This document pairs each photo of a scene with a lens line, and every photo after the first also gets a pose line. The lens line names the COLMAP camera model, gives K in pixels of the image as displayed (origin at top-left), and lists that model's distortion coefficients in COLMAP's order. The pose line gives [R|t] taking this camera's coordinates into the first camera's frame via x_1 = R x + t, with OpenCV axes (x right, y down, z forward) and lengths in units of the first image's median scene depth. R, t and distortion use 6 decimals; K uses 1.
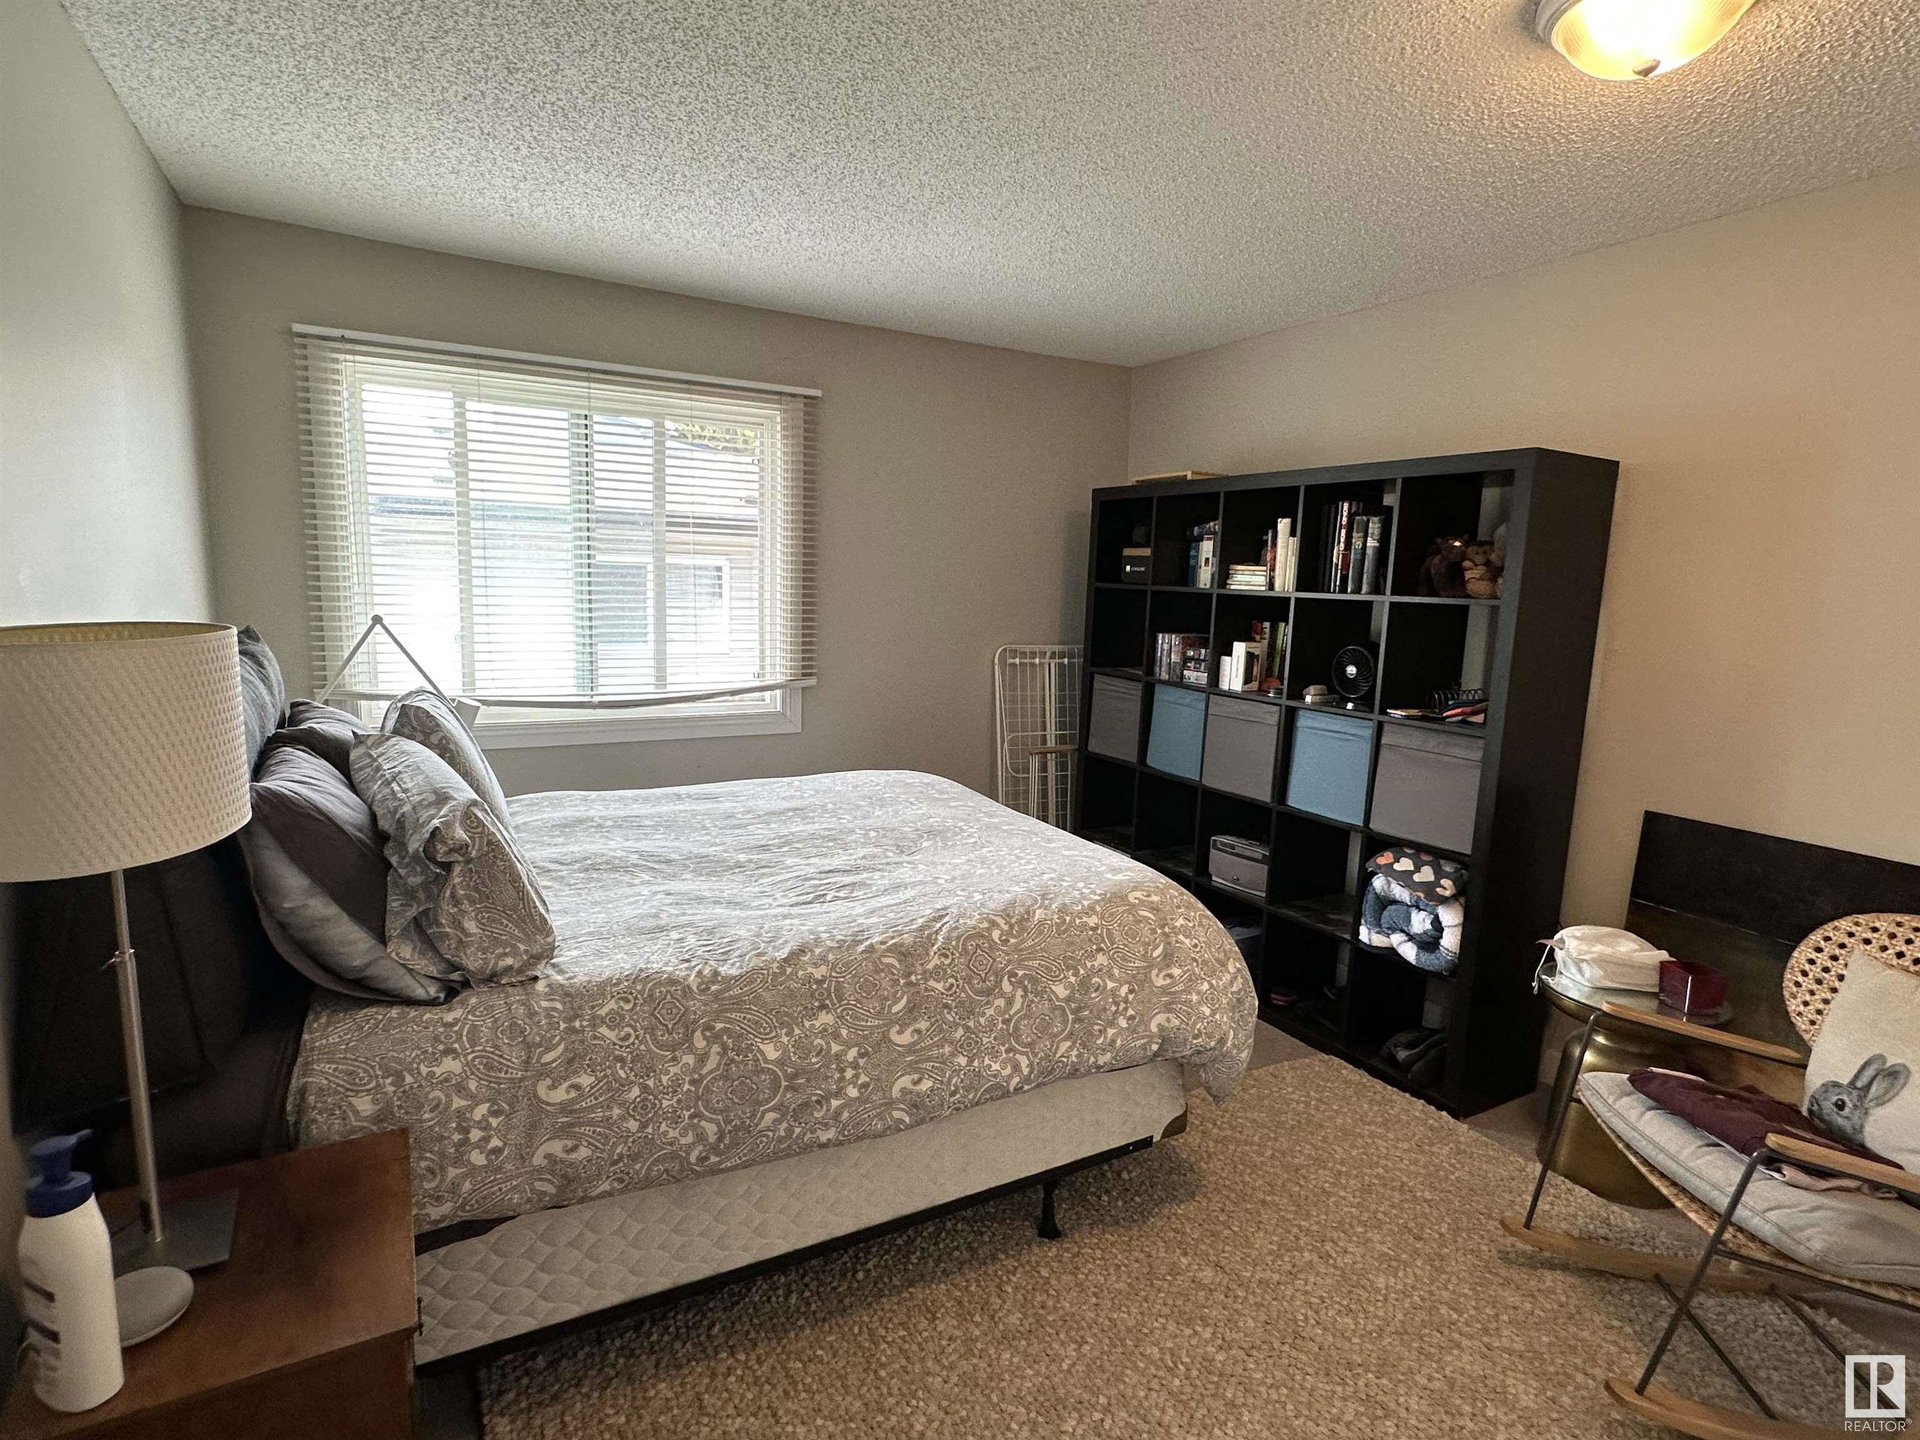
lens RADIAL K [[984.4, 0, 957.5], [0, 984.4, 721.7], [0, 0, 1]] dist [-0.004913, 0.002449]
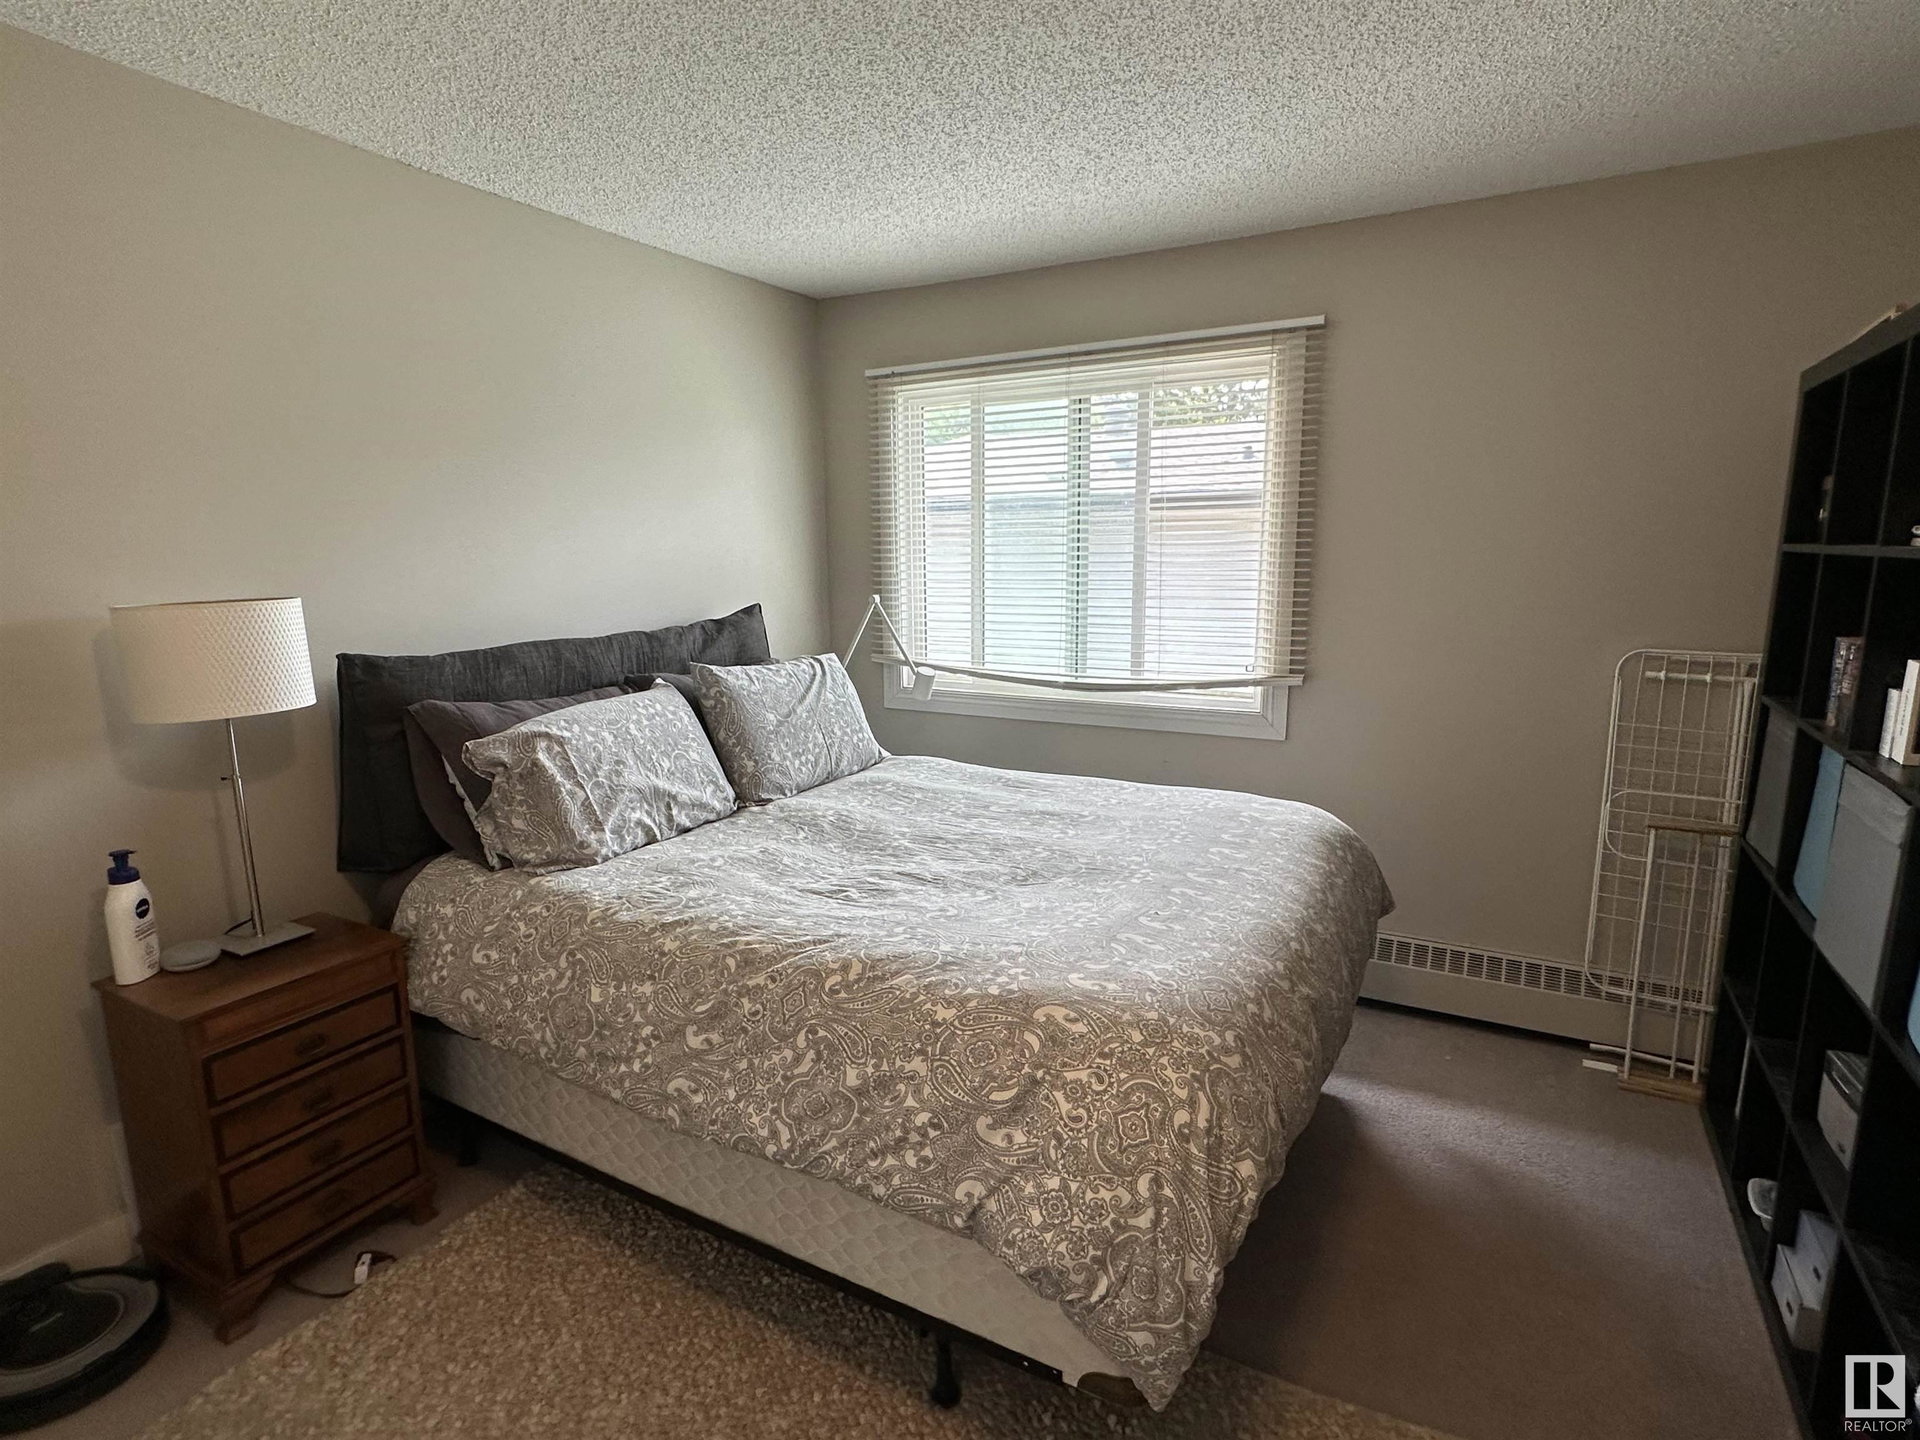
lens RADIAL K [[984.4, 0, 957.2], [0, 984.4, 723.4], [0, 0, 1]] dist [-0.004913, 0.002449]
pose [[0.516272, 0.111386, -0.849150, 0.706343], [-0.097450, 0.992707, 0.070969, -0.062581], [0.850862, 0.046110, 0.523361, 0.585808]]
